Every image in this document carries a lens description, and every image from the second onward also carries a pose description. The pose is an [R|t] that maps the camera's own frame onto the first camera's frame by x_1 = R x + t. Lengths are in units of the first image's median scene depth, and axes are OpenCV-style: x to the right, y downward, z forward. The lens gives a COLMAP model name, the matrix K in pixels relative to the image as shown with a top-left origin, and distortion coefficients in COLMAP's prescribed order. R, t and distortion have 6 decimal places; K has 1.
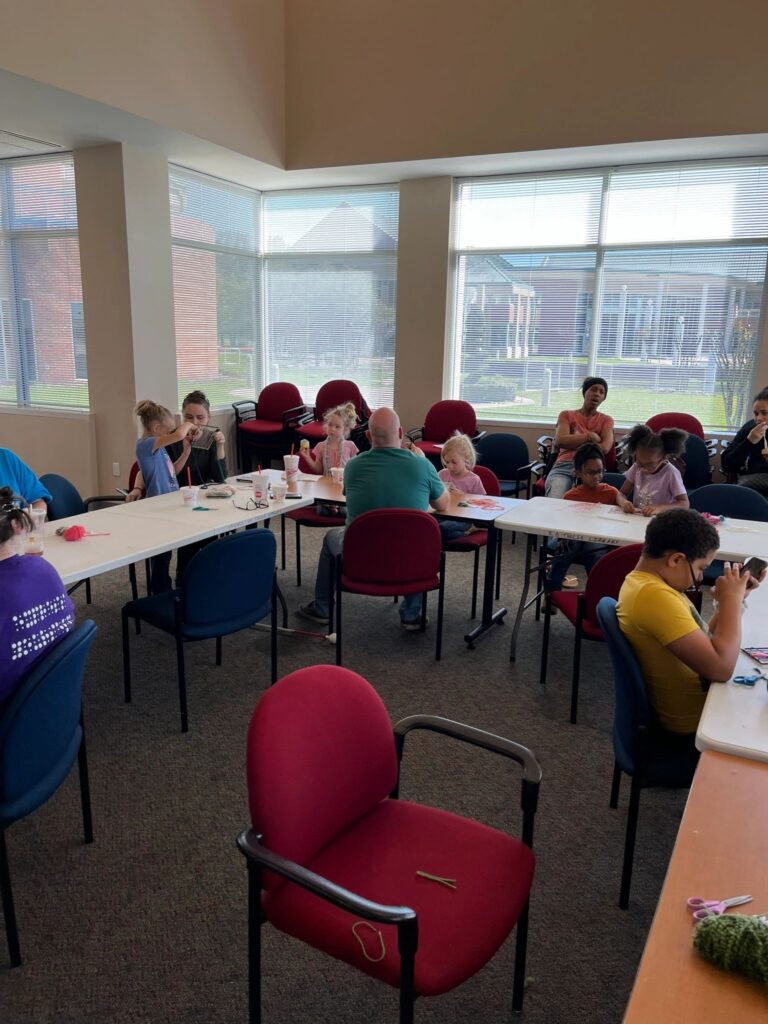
lens RADIAL K [[771.9, 0, 419.9], [0, 771.9, 515.3], [0, 0, 1]] dist [0.049256, -0.002588]
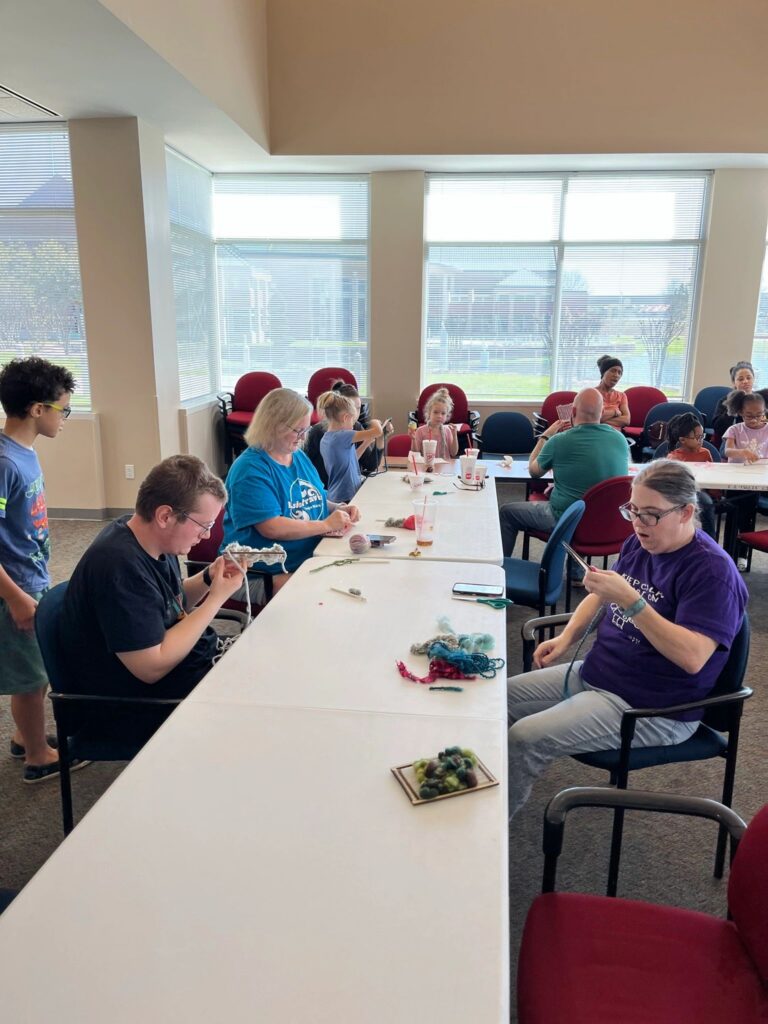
lens RADIAL K [[780.6, 0, 388.1], [0, 780.6, 511.8], [0, 0, 1]] dist [0.037062, 0.087066]
pose [[0.934952, -0.091691, 0.342721, -0.418052], [0.087207, 0.995782, 0.028505, -0.010782], [-0.343889, 0.003236, 0.939005, 0.016043]]
